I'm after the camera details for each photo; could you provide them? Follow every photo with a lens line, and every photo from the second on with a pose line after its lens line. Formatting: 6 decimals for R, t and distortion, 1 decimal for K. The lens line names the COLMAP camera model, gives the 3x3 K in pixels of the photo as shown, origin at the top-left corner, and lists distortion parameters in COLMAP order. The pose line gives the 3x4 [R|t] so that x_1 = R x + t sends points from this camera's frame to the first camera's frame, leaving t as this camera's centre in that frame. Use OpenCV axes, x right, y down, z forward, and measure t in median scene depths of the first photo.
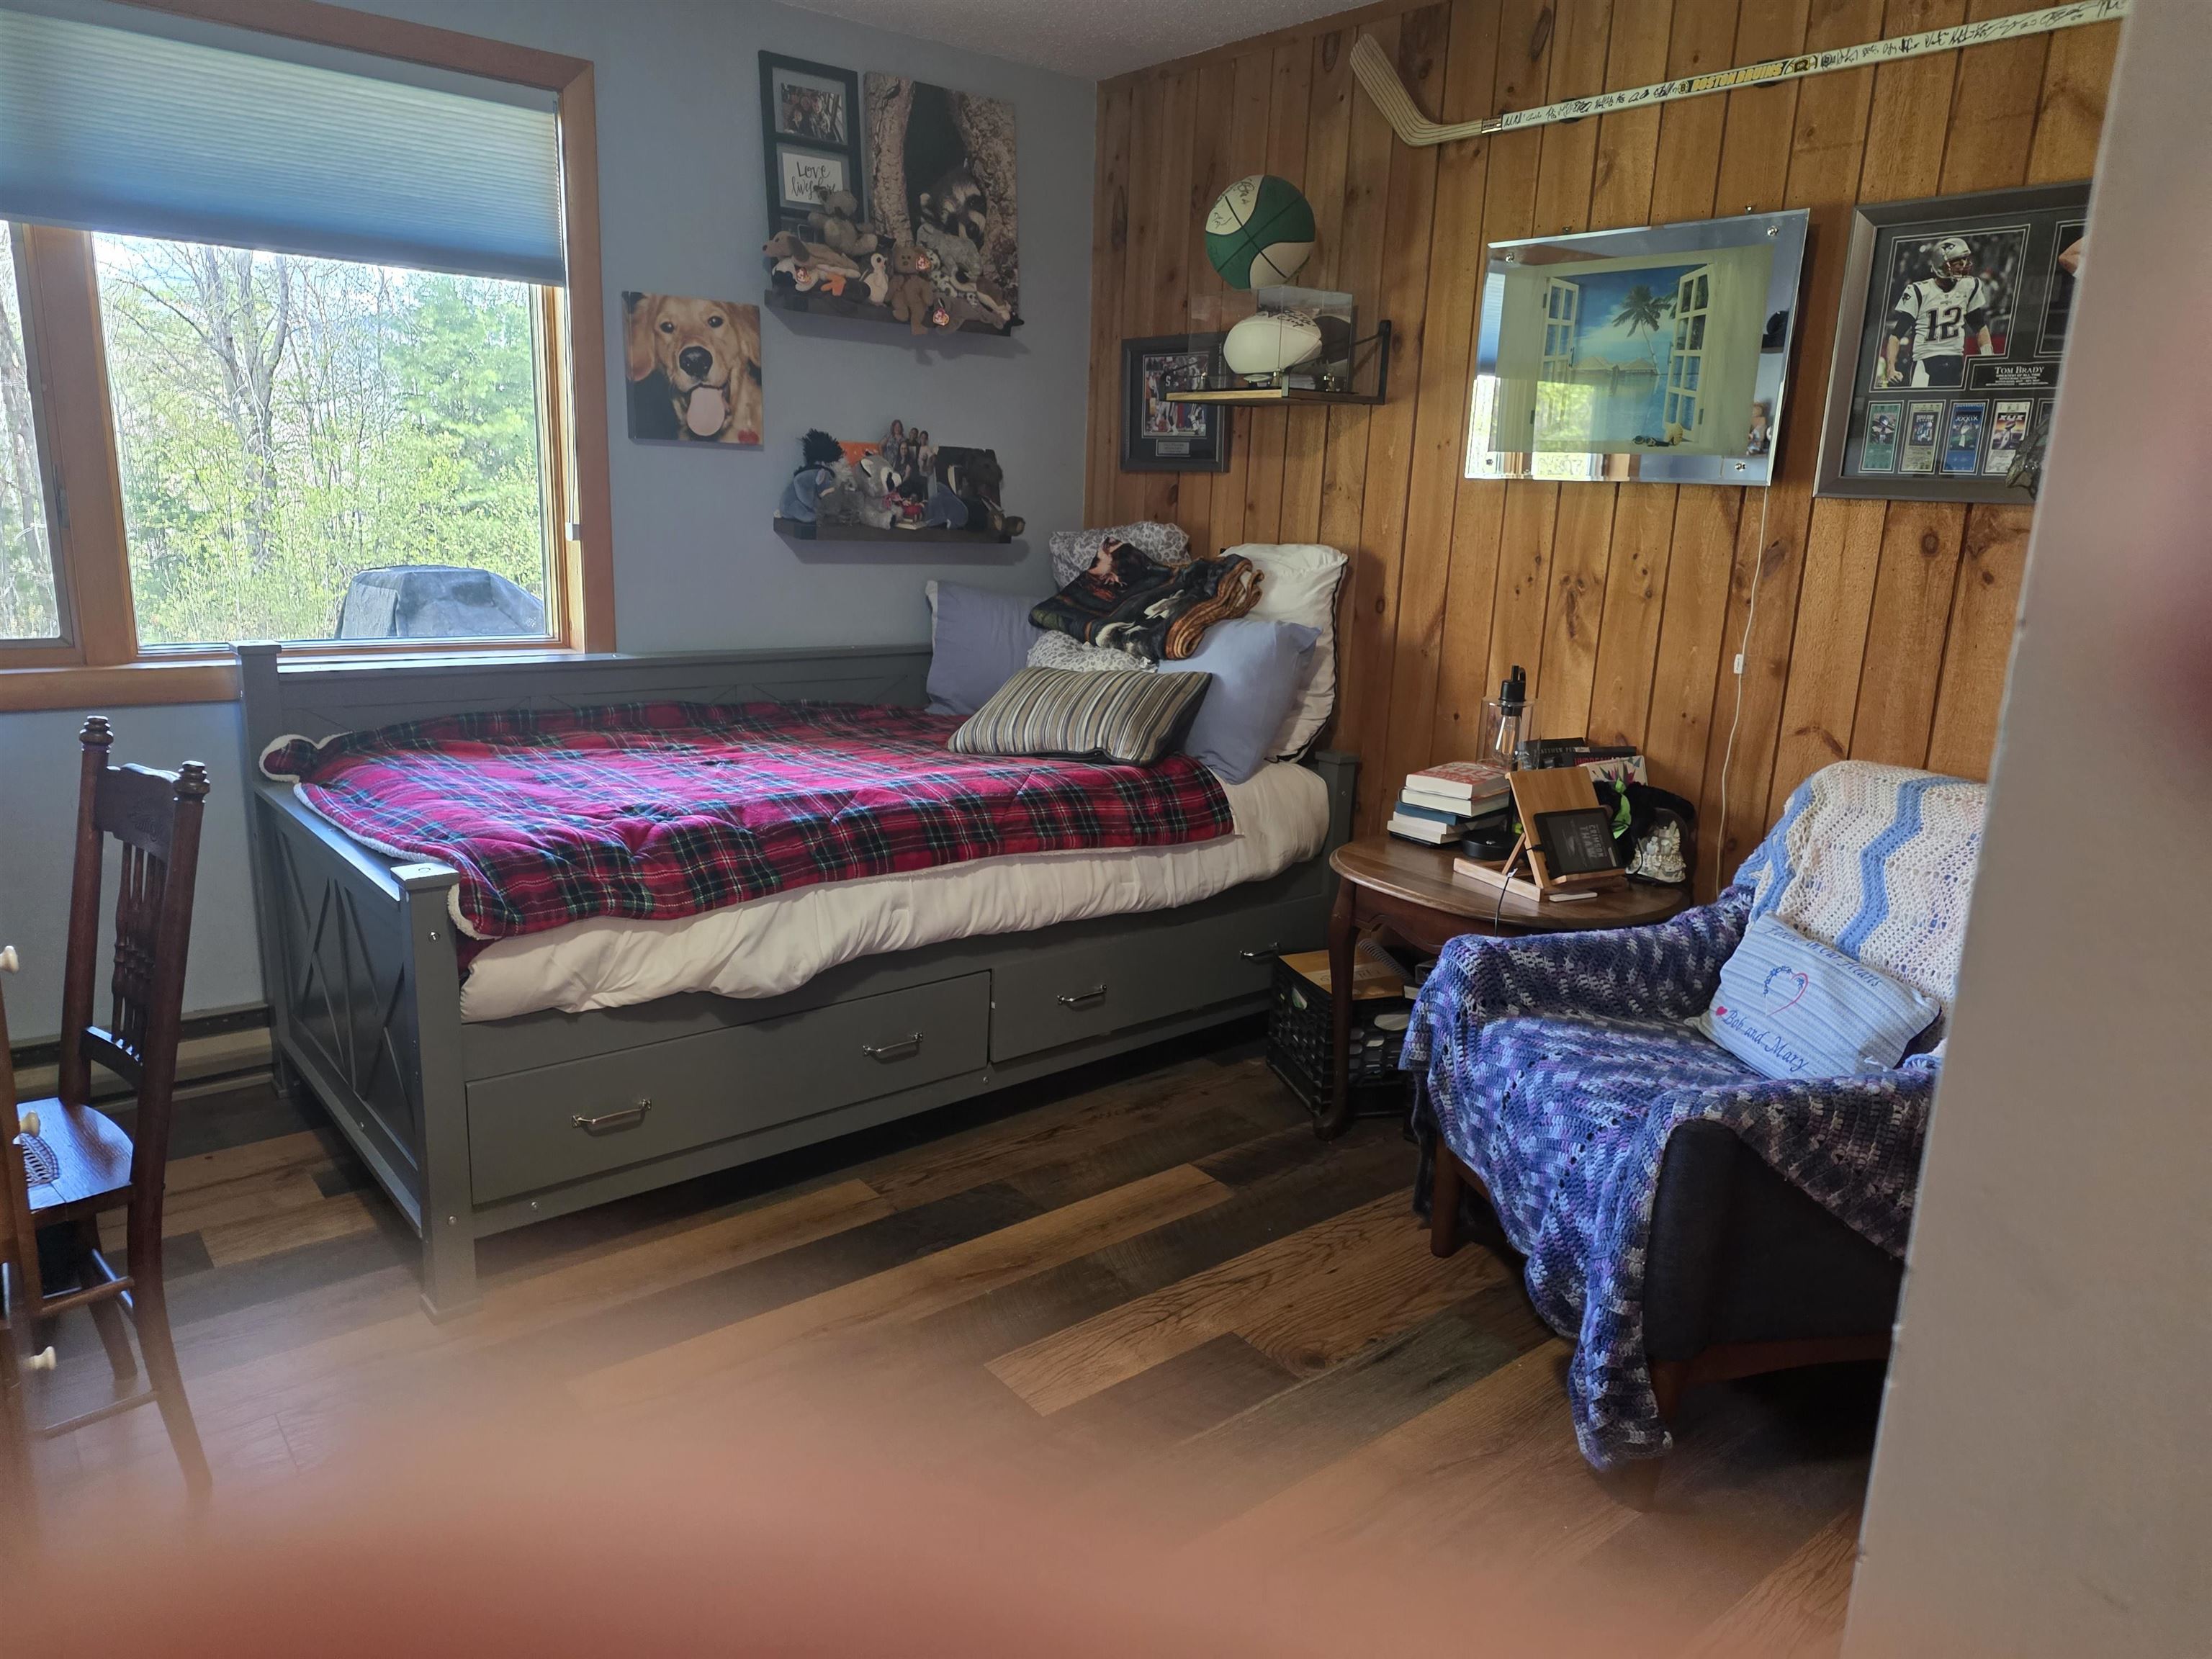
lens RADIAL K [[1455.7, 0, 1109.0], [0, 1455.7, 838.0], [0, 0, 1]] dist [0.080667, -0.068505]
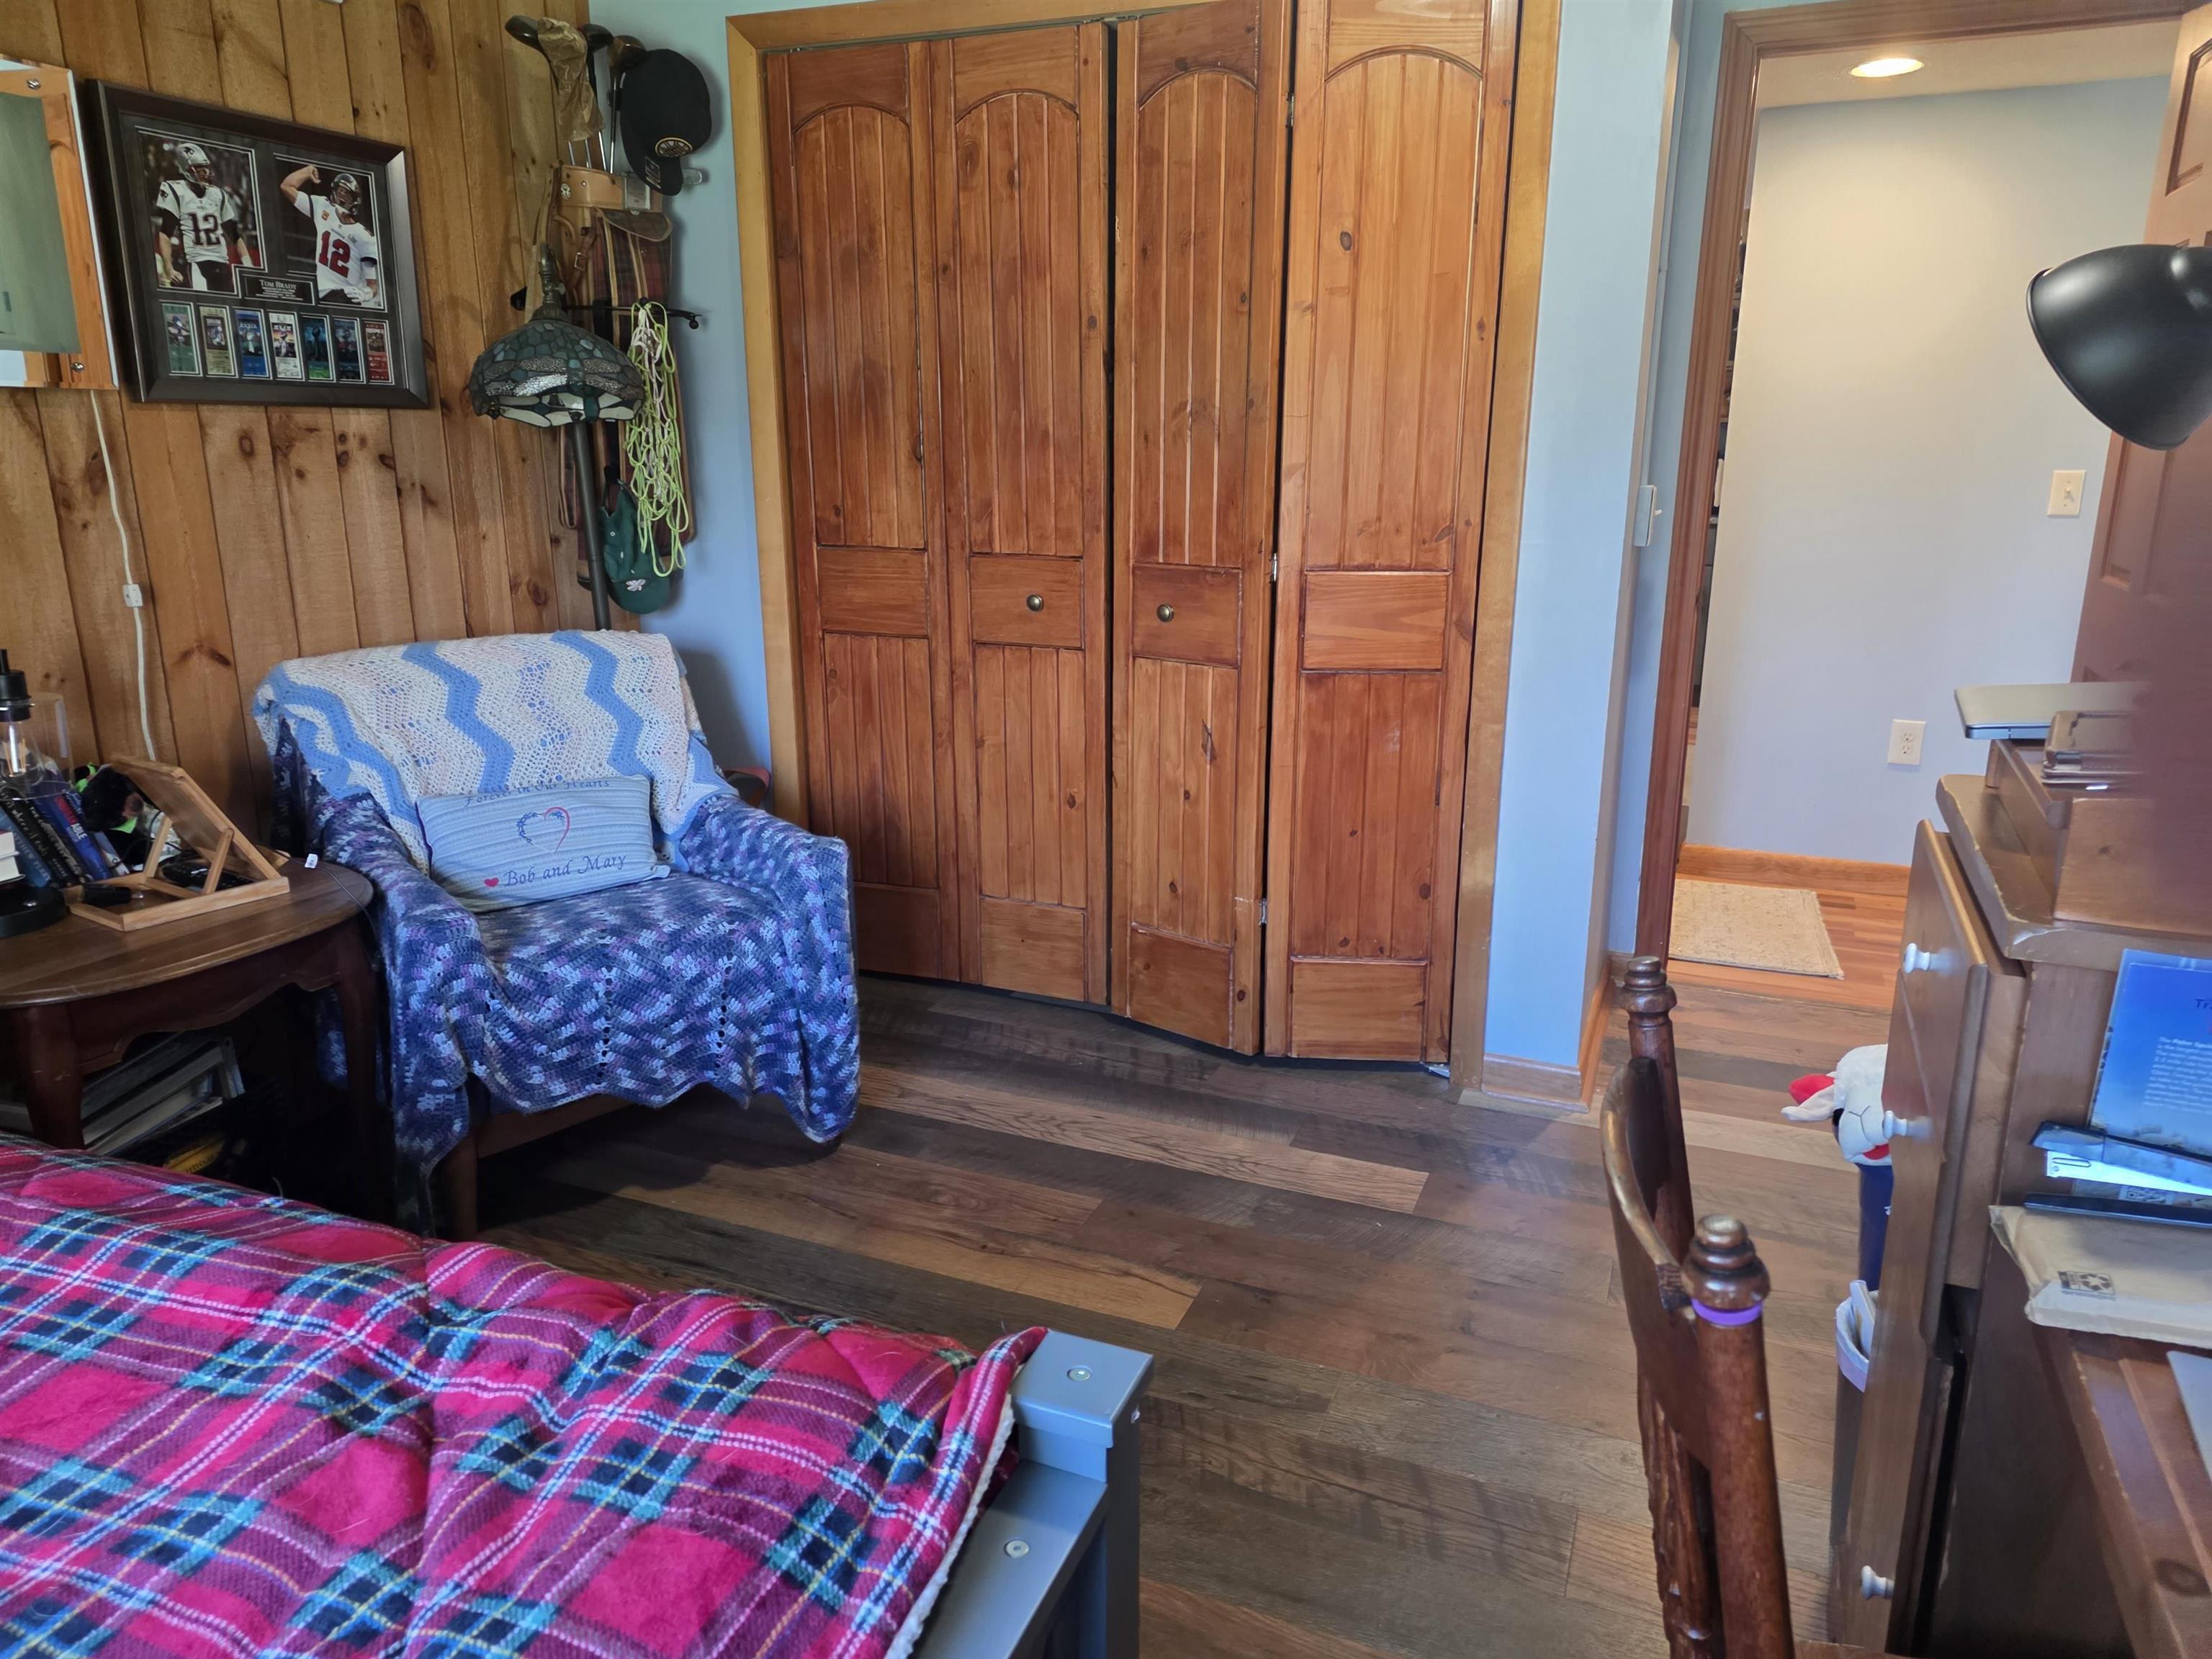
lens RADIAL K [[1469.4, 0, 1155.6], [0, 1469.4, 787.4], [0, 0, 1]] dist [0.084789, -0.052593]
pose [[-0.488619, -0.252167, 0.835262, -0.618661], [0.179643, 0.907736, 0.379136, -0.235539], [-0.853803, 0.335302, -0.398237, 0.845025]]
